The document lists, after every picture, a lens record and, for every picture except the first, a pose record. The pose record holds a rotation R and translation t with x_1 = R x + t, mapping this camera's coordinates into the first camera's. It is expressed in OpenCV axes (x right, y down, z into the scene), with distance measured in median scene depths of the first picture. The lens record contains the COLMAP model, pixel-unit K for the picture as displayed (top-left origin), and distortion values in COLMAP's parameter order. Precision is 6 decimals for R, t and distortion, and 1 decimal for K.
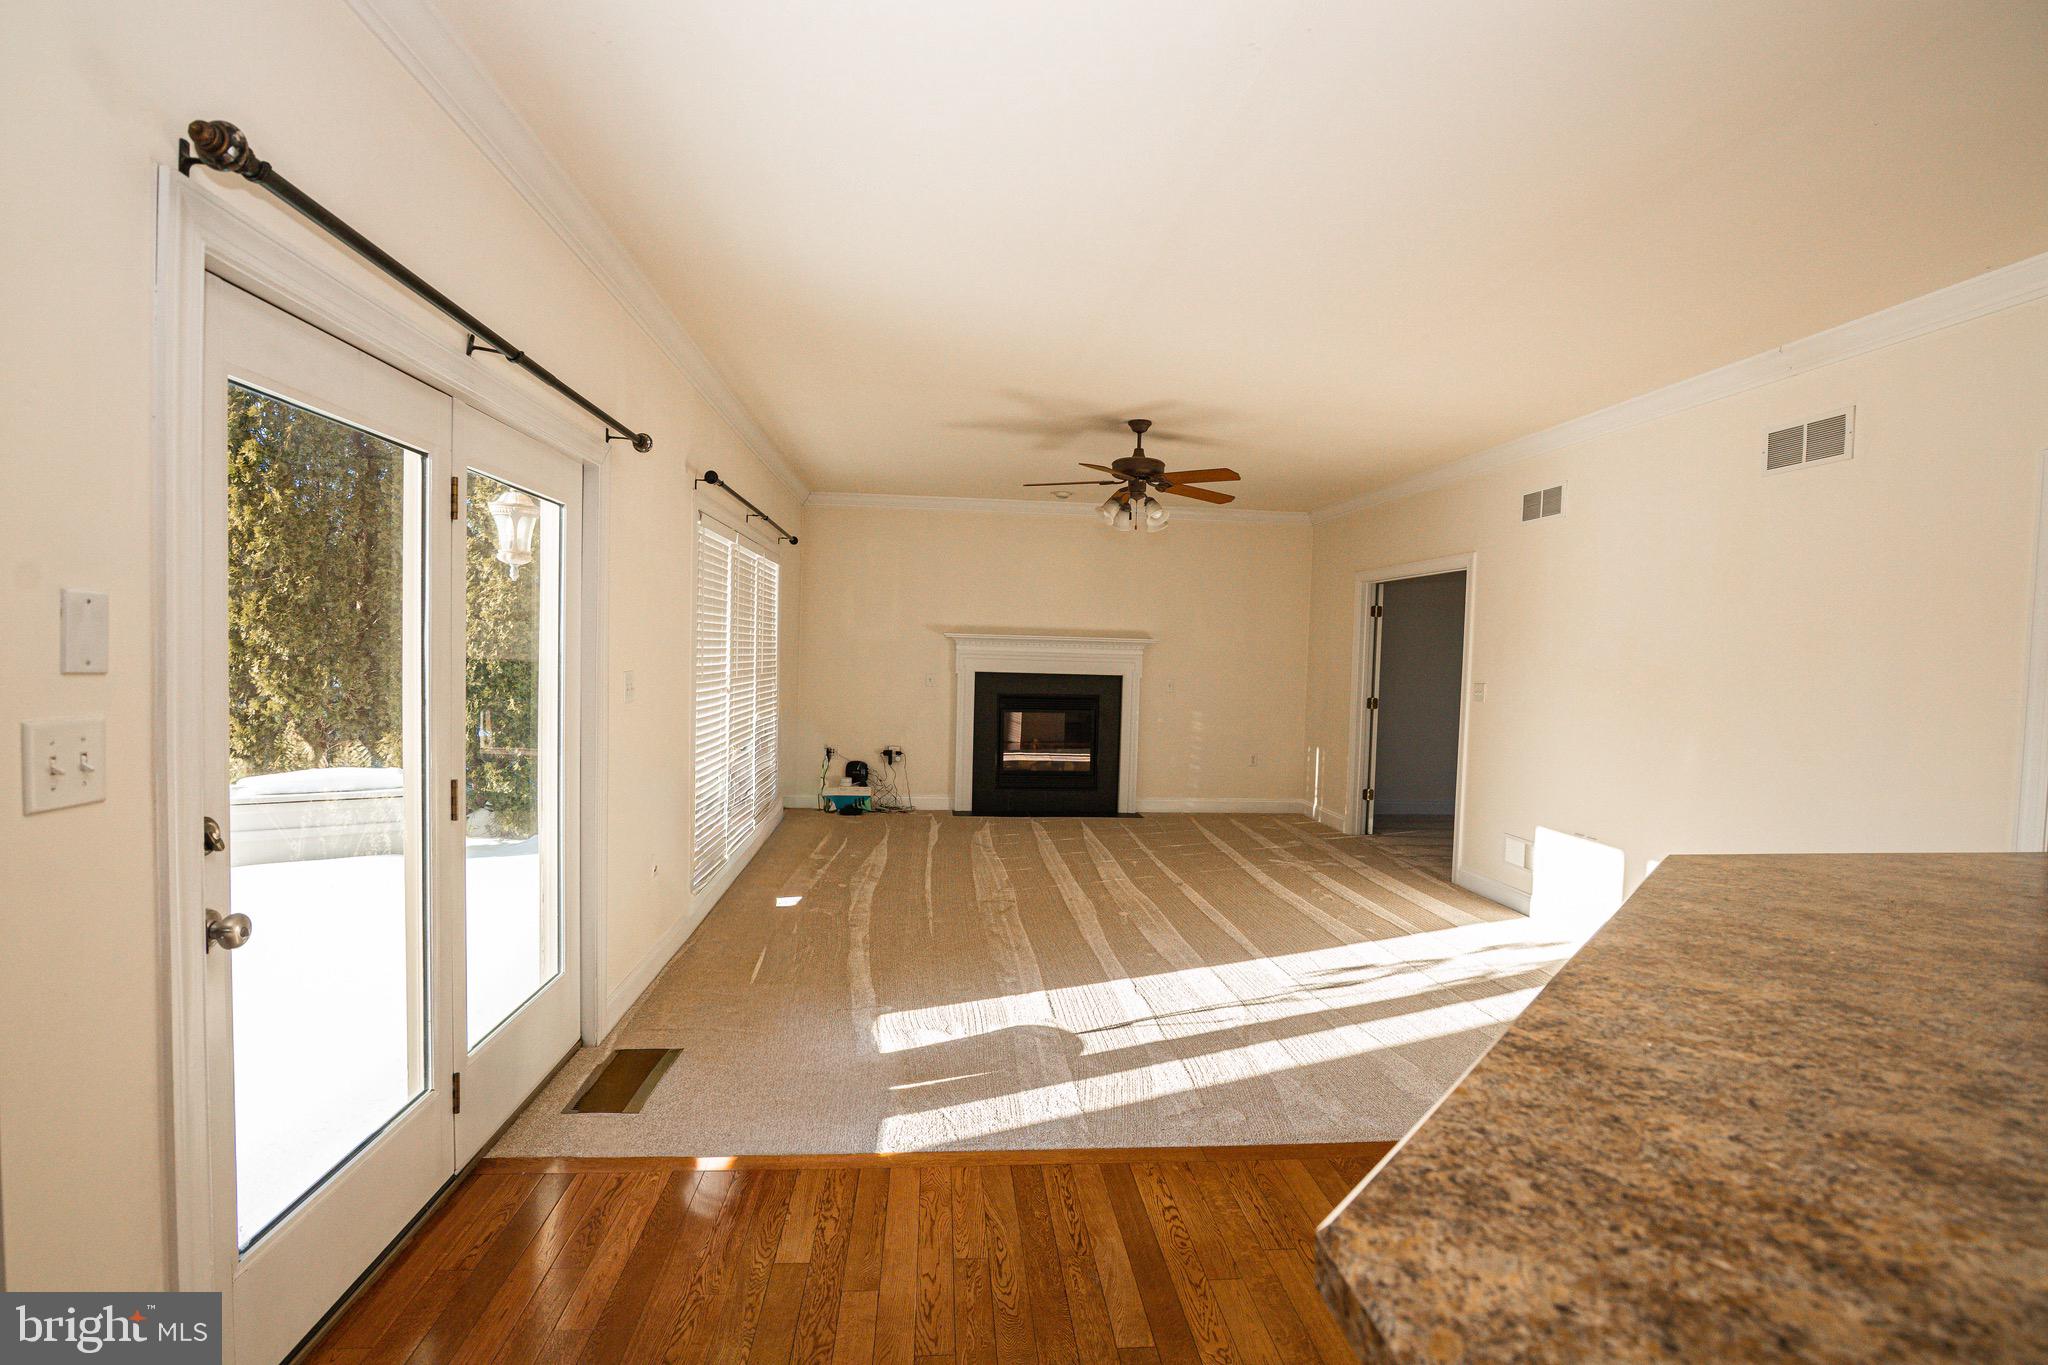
lens RADIAL K [[950.3, 0, 1018.8], [0, 950.3, 691.5], [0, 0, 1]] dist [-0.017180, 0.000230]
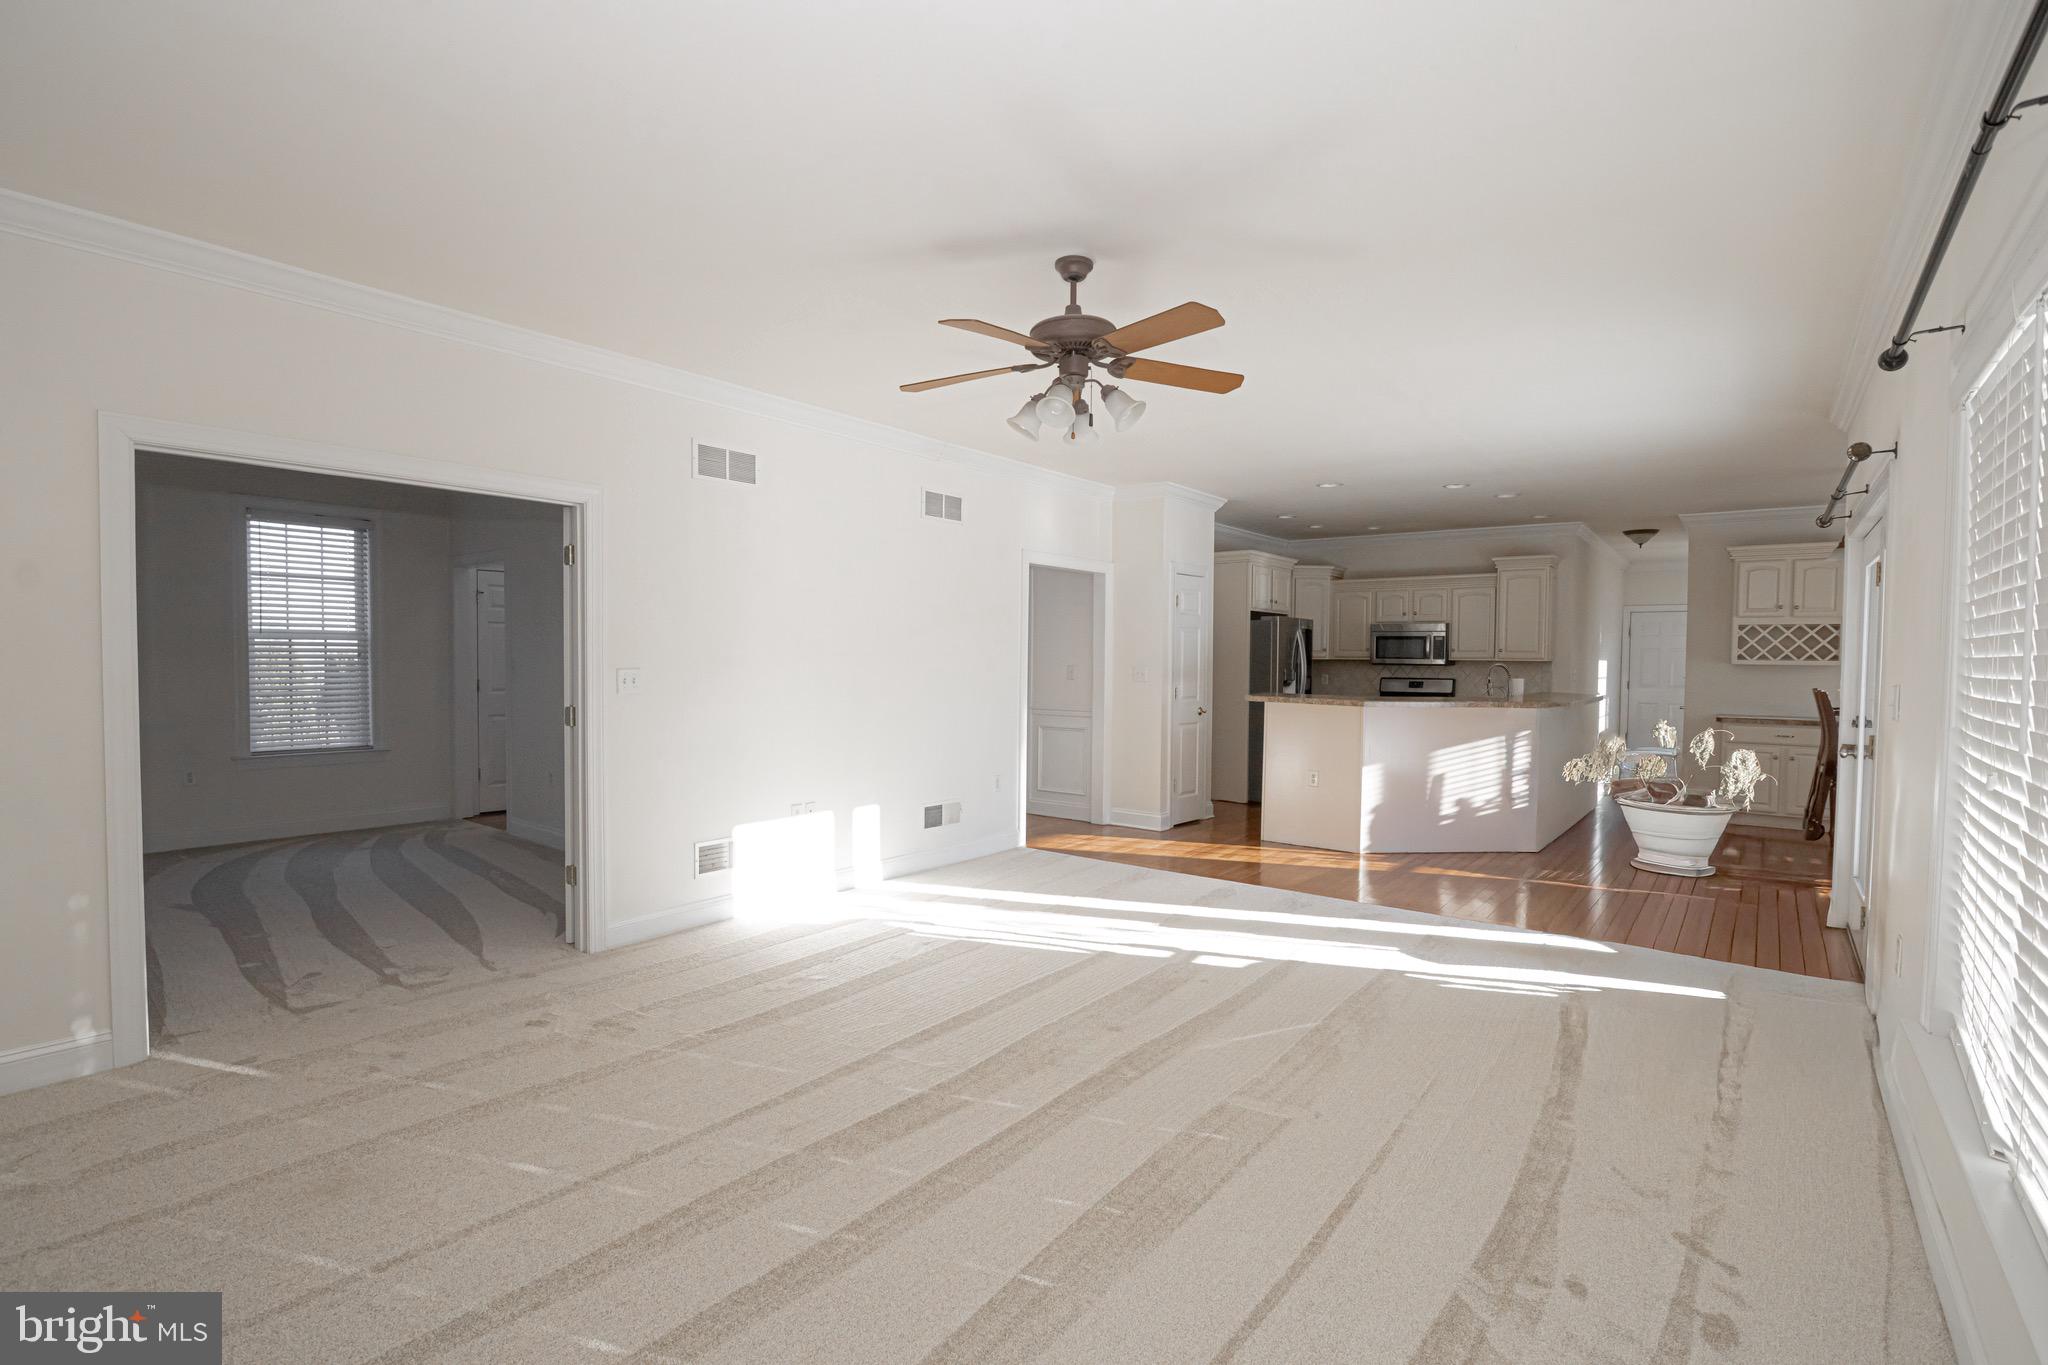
lens RADIAL K [[939.3, 0, 1019.8], [0, 939.3, 689.3], [0, 0, 1]] dist [-0.016937, 0.000157]
pose [[-0.726403, -0.058782, 0.684751, -0.217622], [0.001220, 0.996224, 0.086814, -0.049292], [-0.687268, 0.063897, -0.723588, 1.165303]]
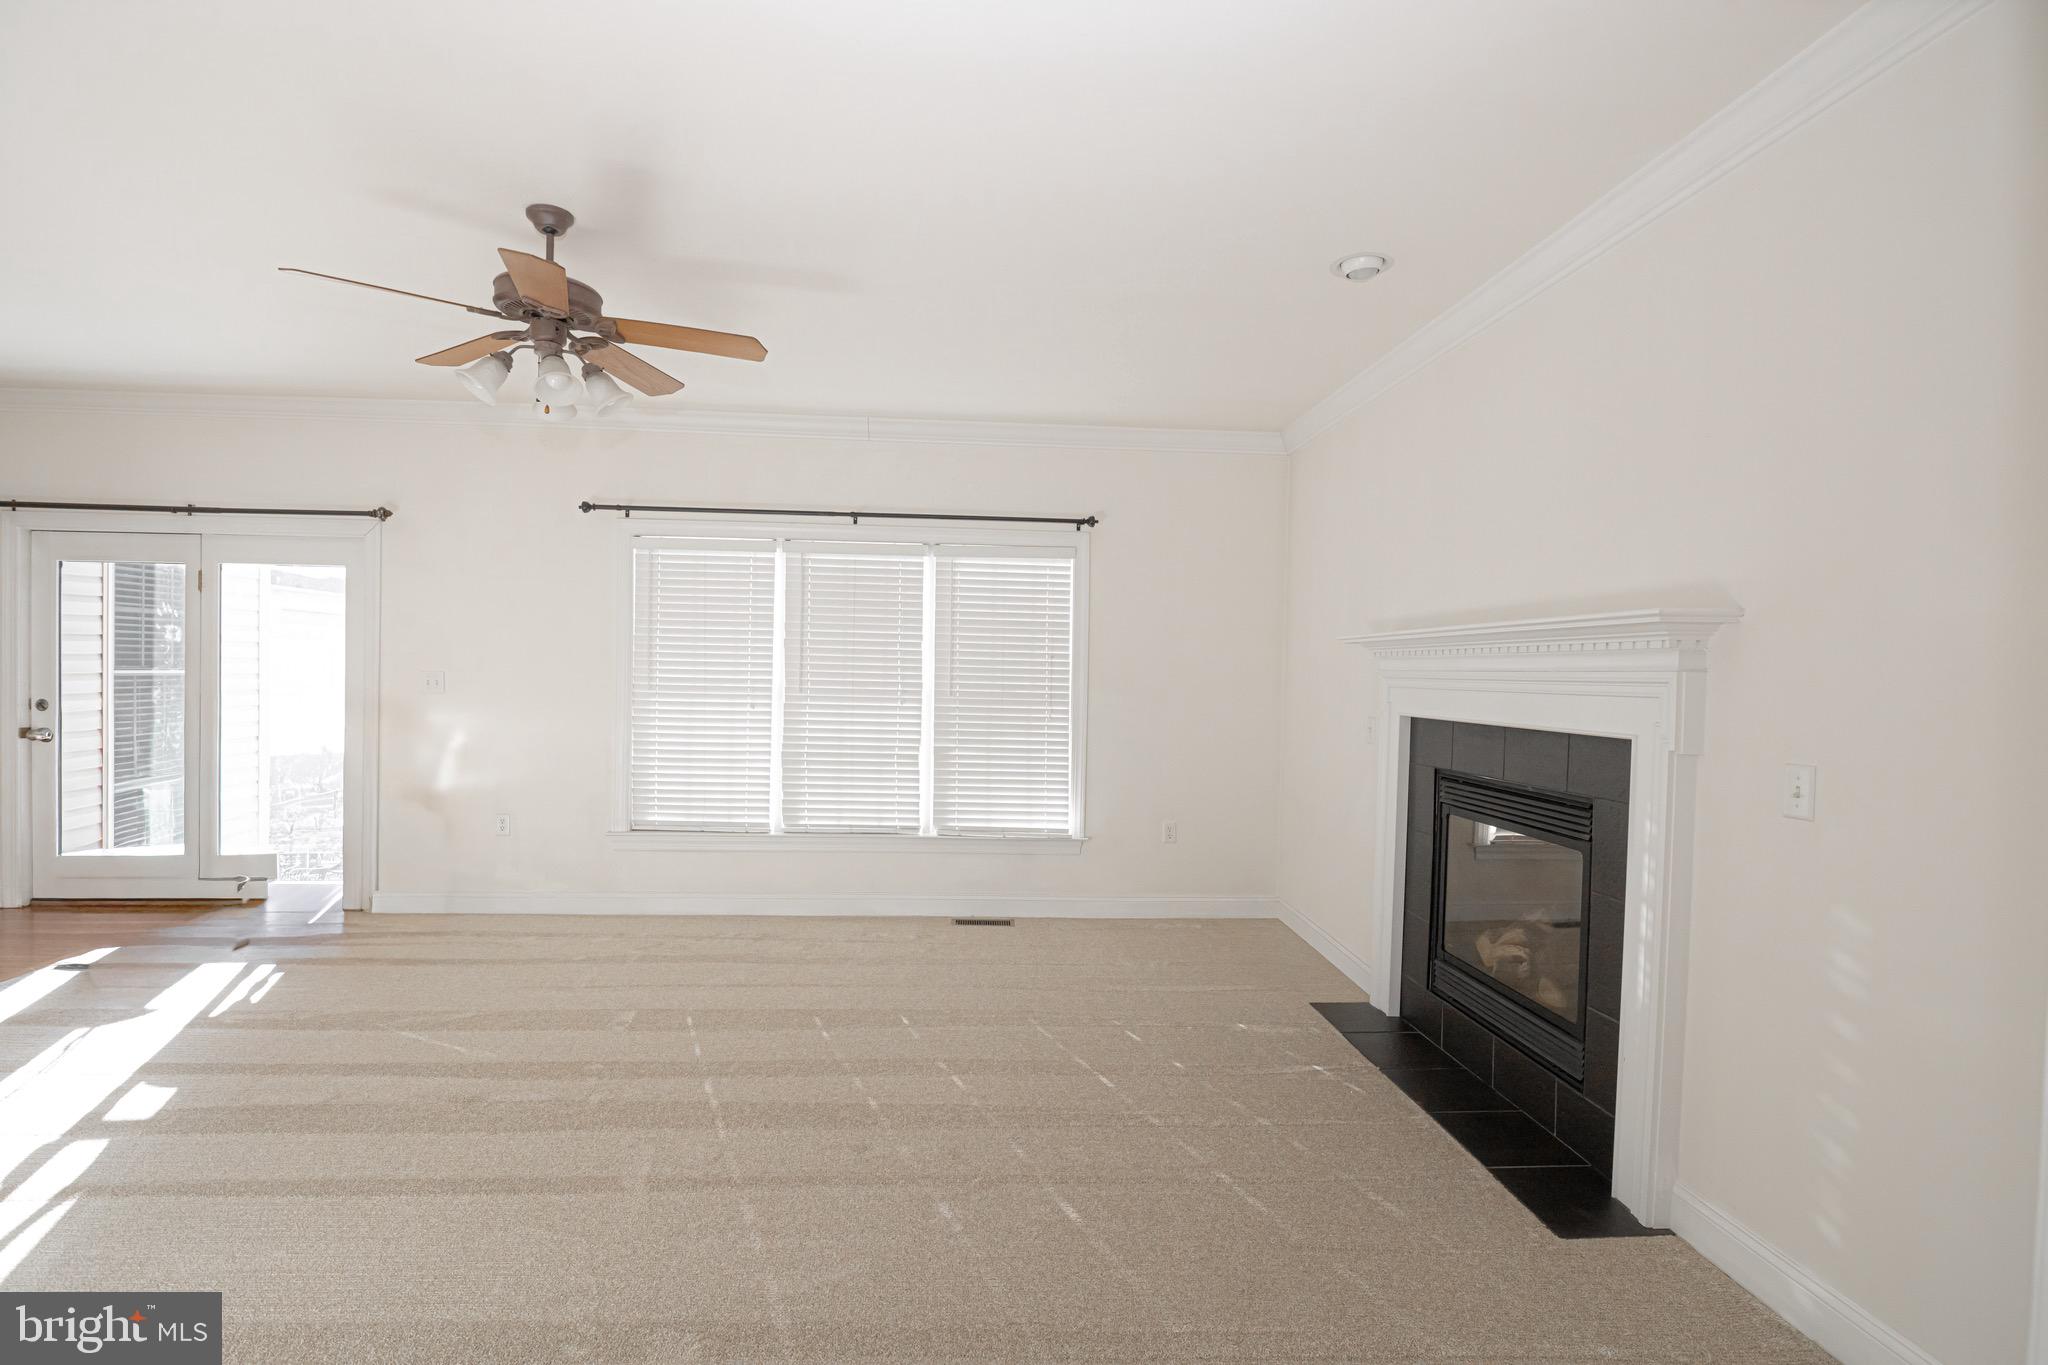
lens RADIAL K [[939.3, 0, 1019.8], [0, 939.3, 689.3], [0, 0, 1]] dist [-0.016937, 0.000157]
pose [[-0.024861, -0.009128, -0.999649, 0.510497], [-0.066231, 0.997776, -0.007464, -0.022097], [0.997495, 0.066023, -0.025410, 1.021537]]
